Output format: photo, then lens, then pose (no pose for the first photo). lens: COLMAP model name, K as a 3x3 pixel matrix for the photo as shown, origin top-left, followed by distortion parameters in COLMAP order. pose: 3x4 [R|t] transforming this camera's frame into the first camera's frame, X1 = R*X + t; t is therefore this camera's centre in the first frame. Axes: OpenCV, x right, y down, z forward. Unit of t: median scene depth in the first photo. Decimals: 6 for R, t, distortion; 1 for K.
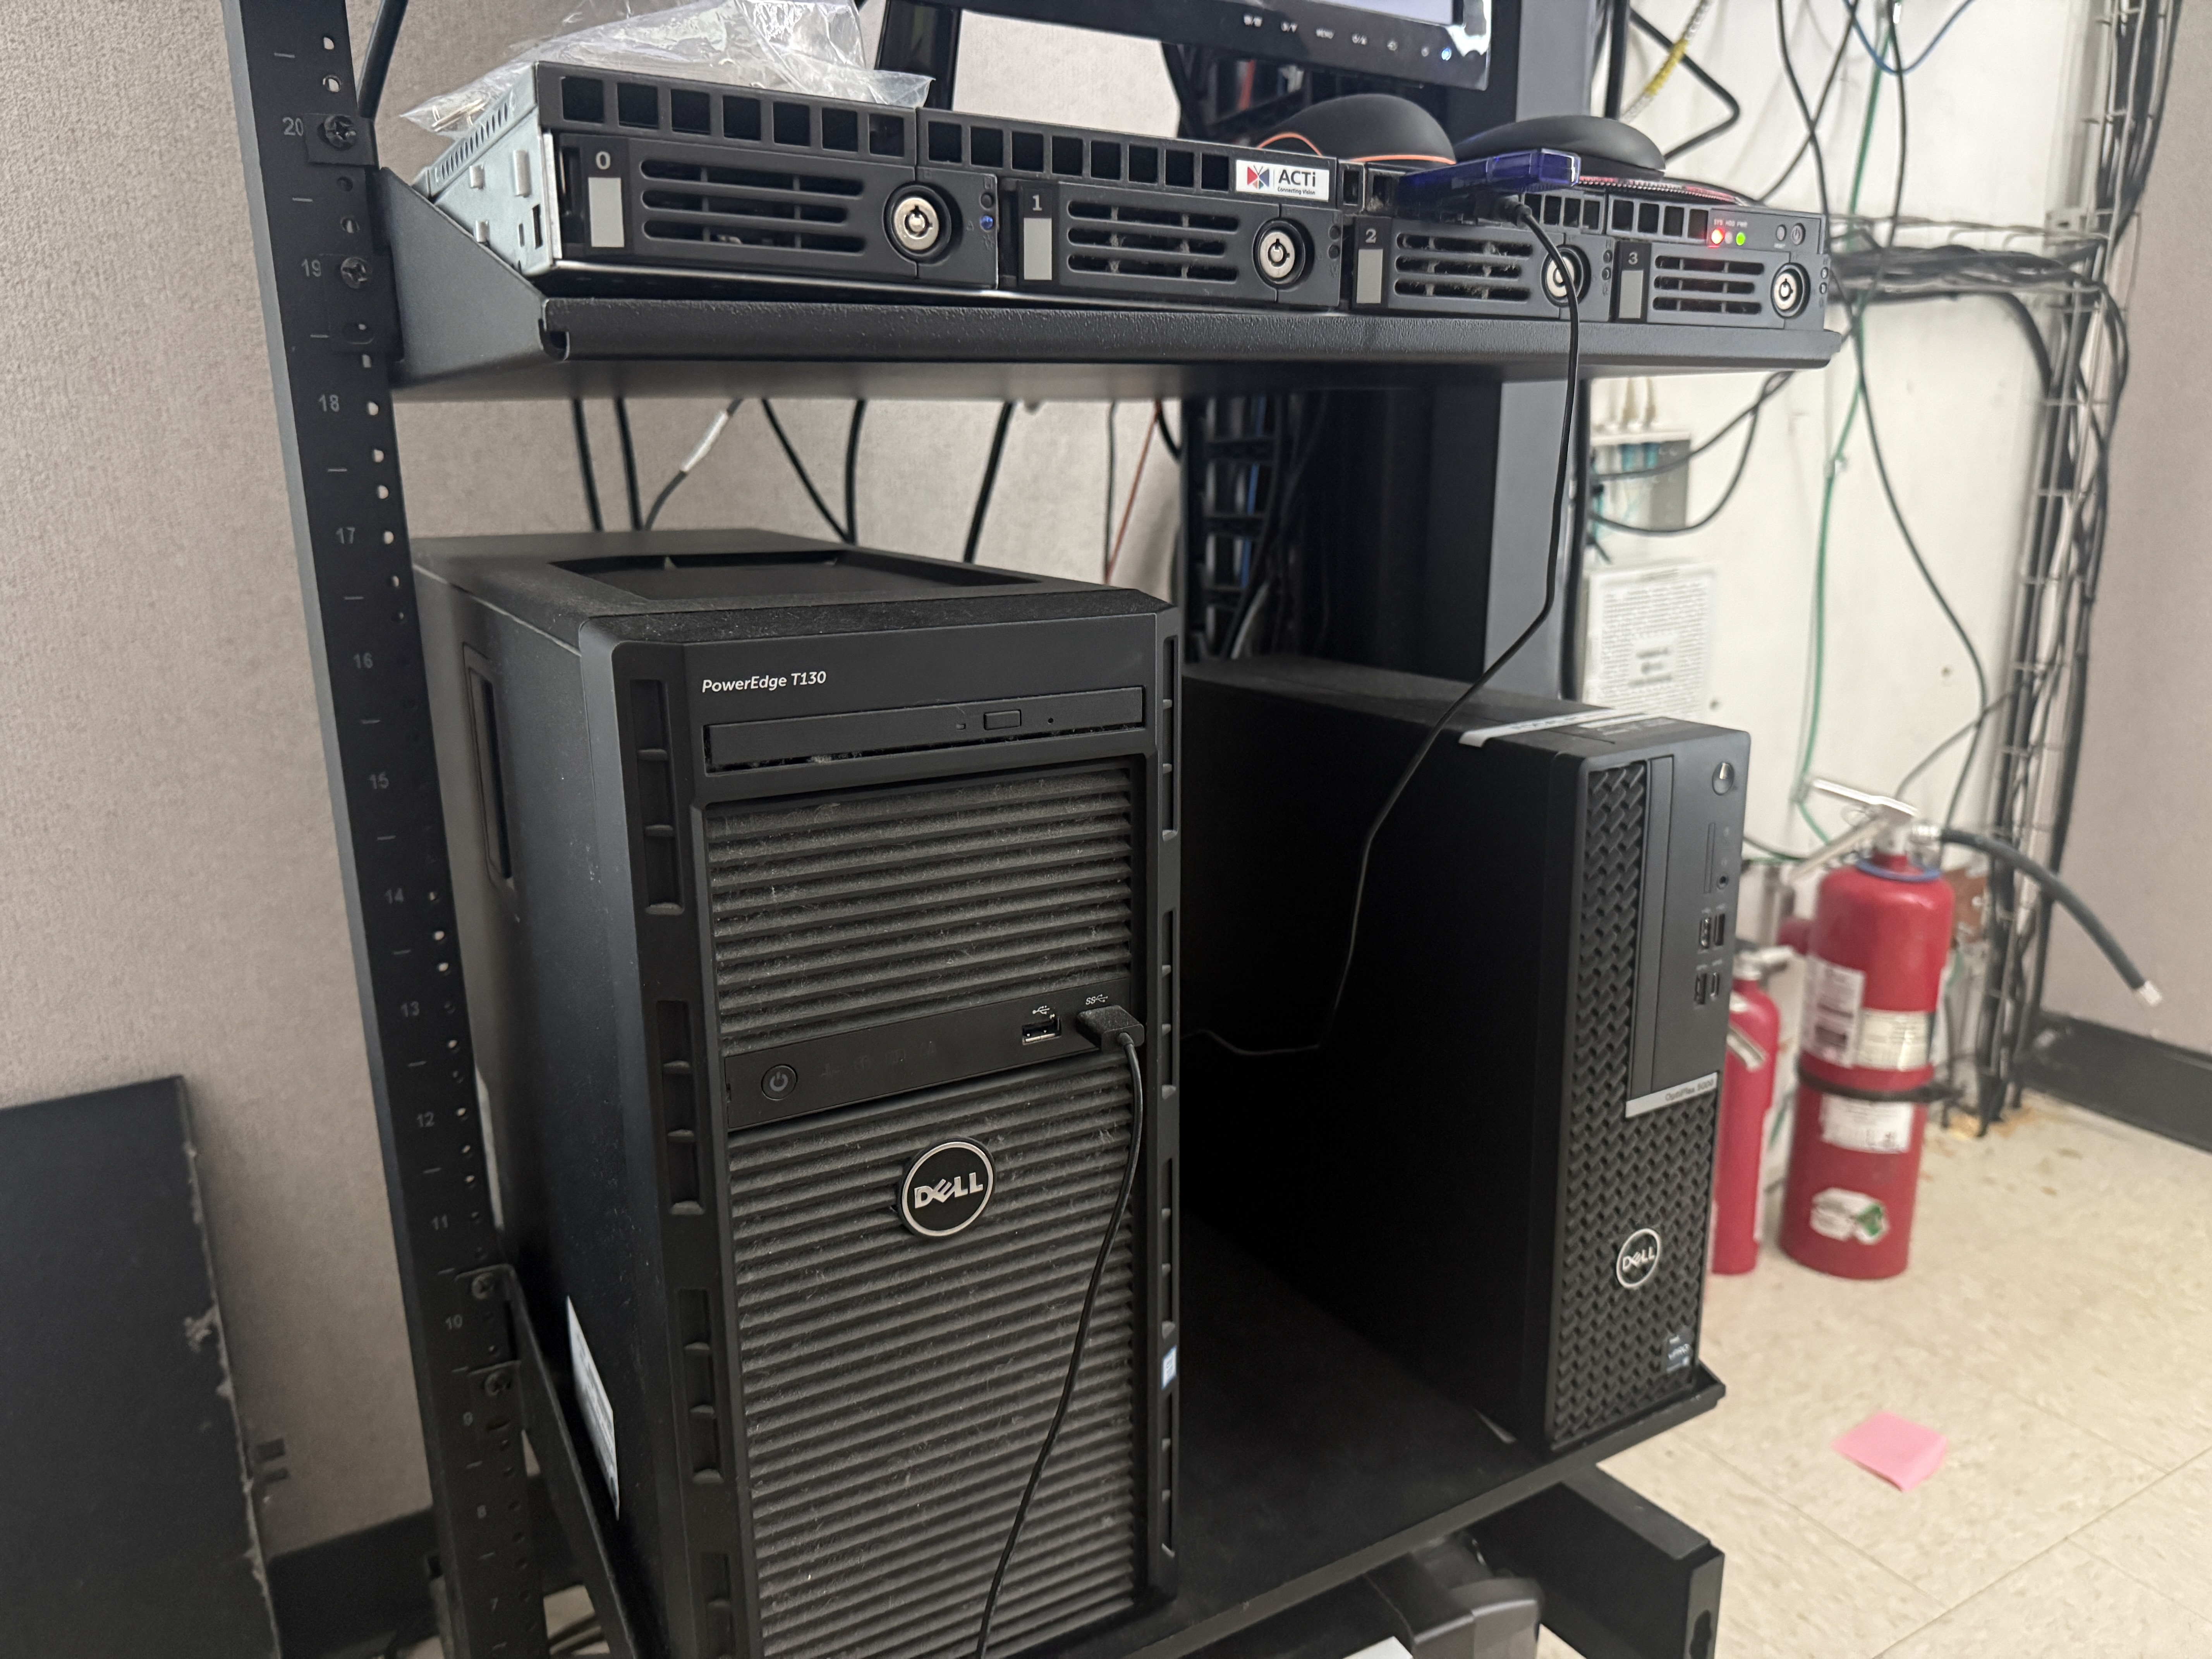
lens RADIAL K [[1532.2, 0, 1106.0], [0, 1532.2, 829.5], [0, 0, 1]] dist [0.002259, -0.000259]
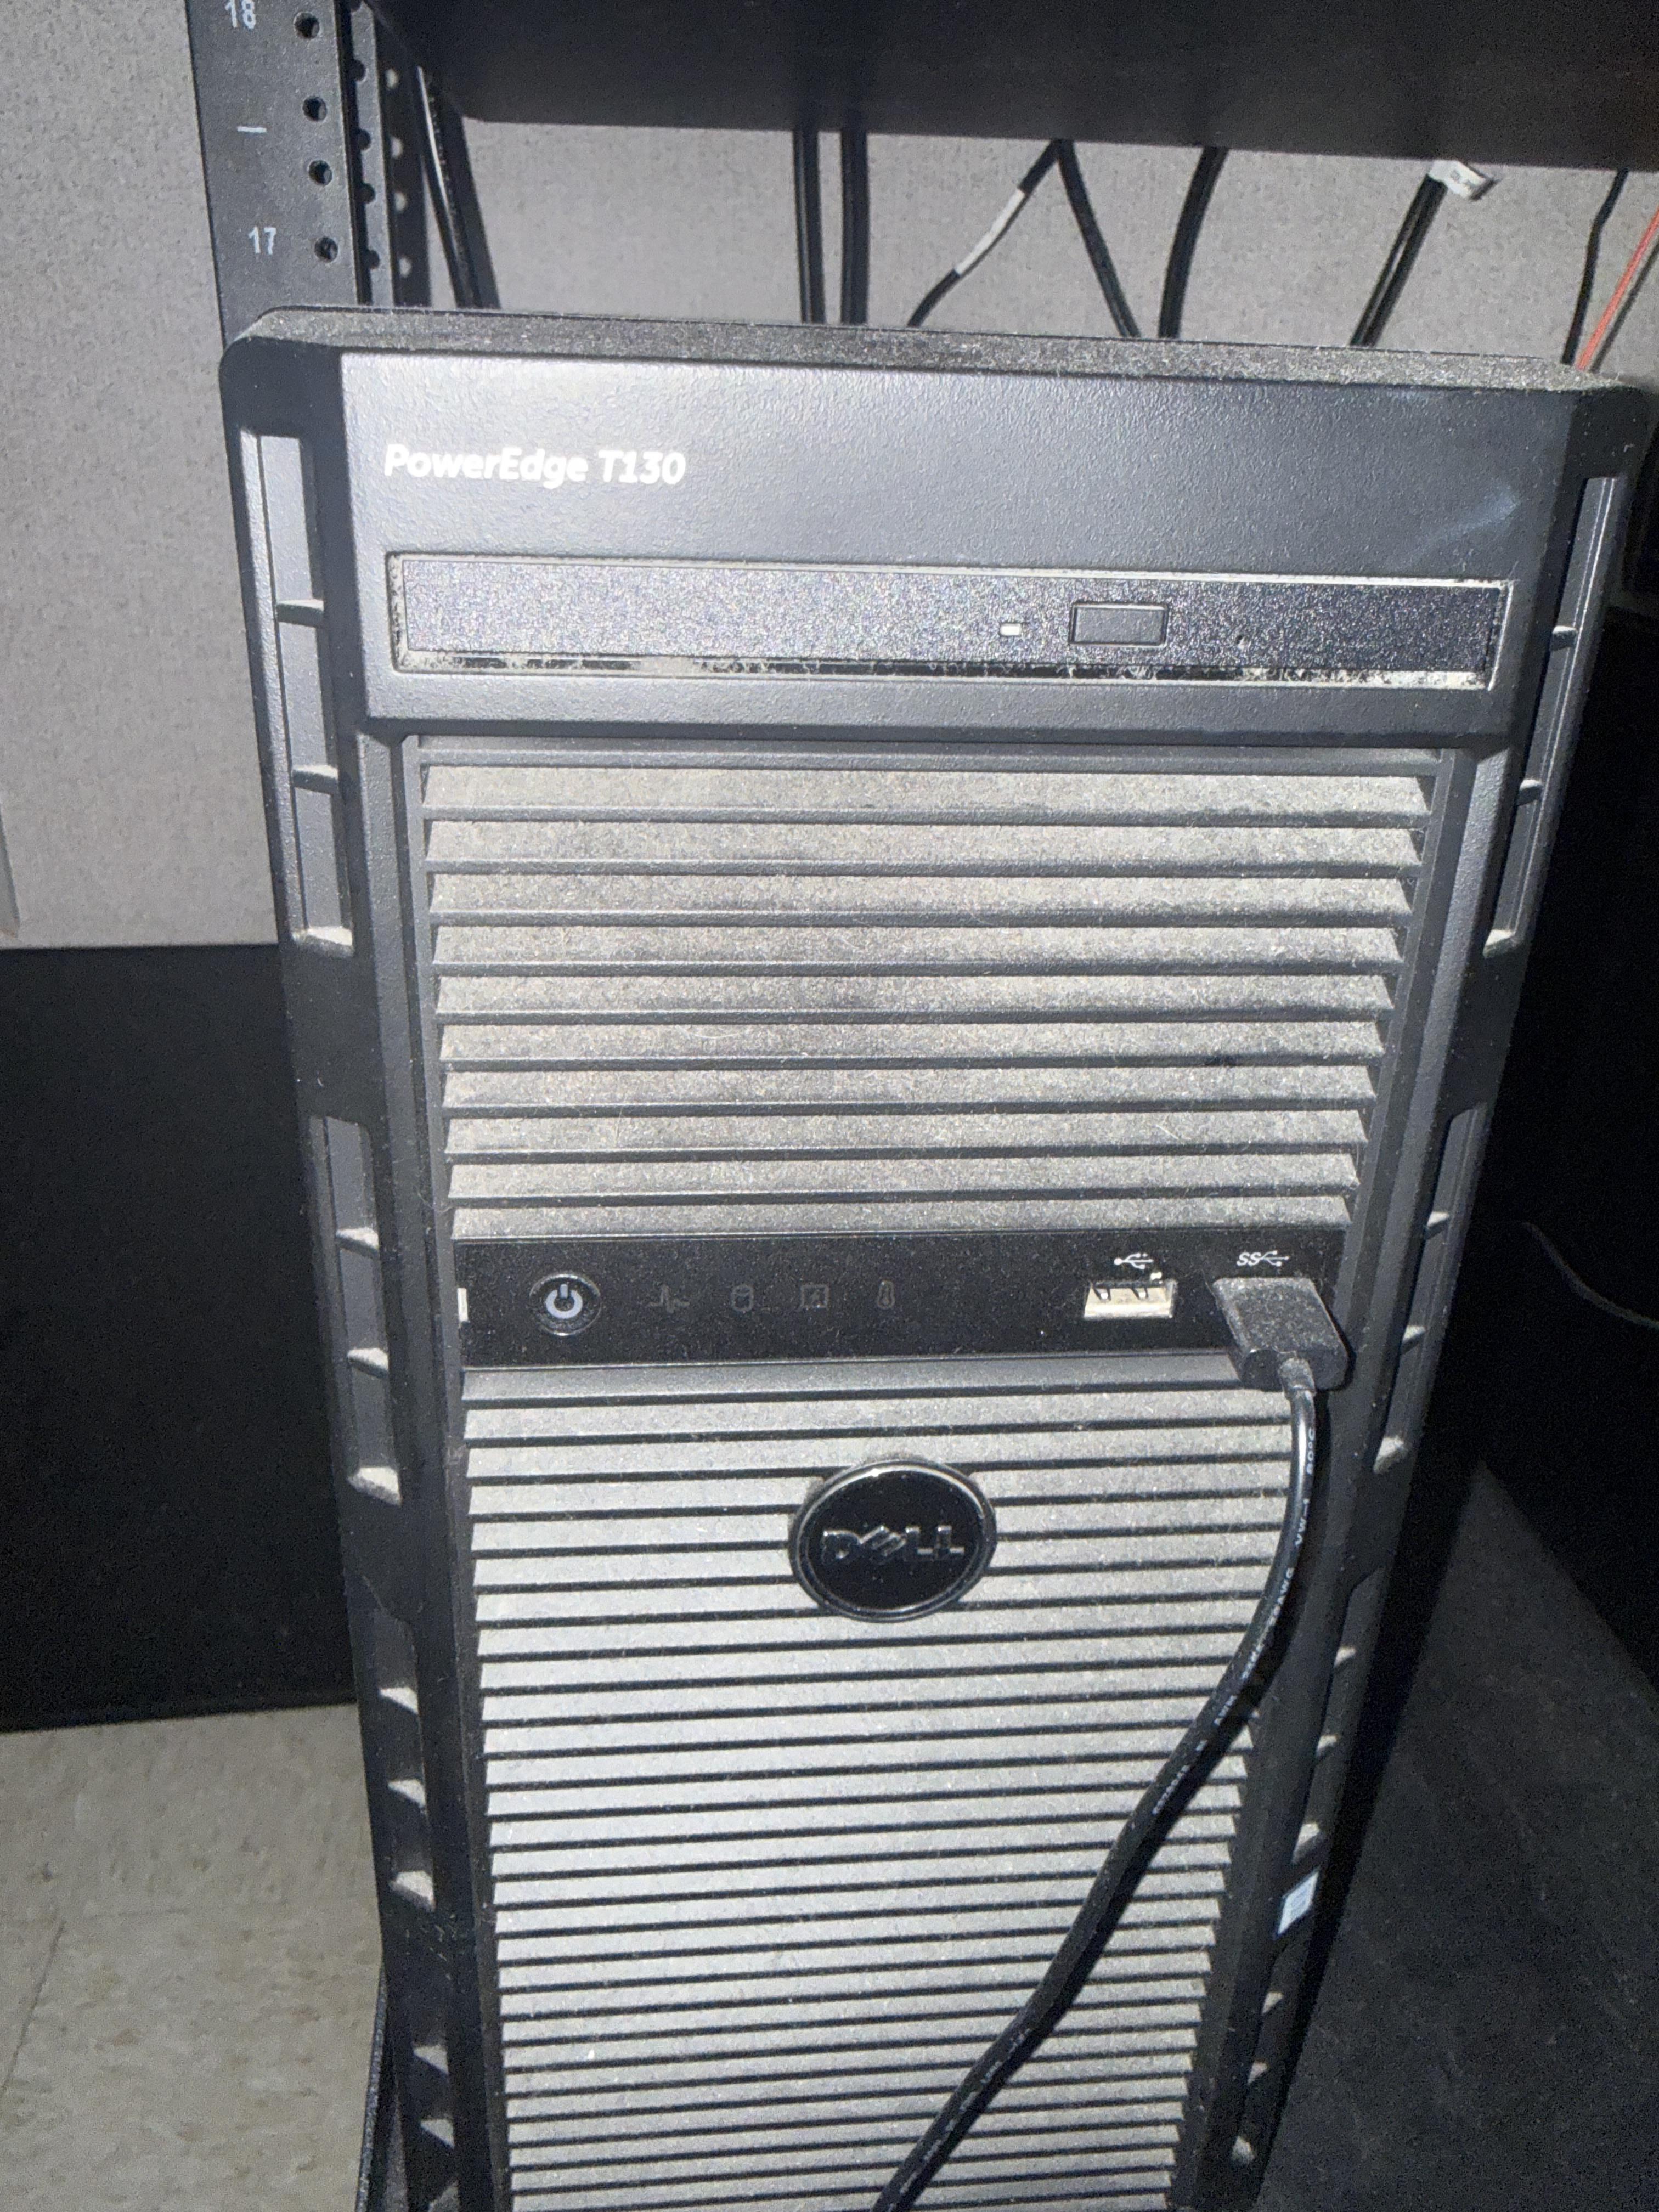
lens RADIAL K [[1693.6, 0, 829.5], [0, 1693.6, 1106.0], [0, 0, 1]] dist [0.002160, -0.002119]
pose [[0.922176, 0.198325, -0.332052, 0.027647], [-0.131969, 0.968349, 0.211861, -0.022635], [0.363559, -0.151553, 0.919161, 0.374066]]
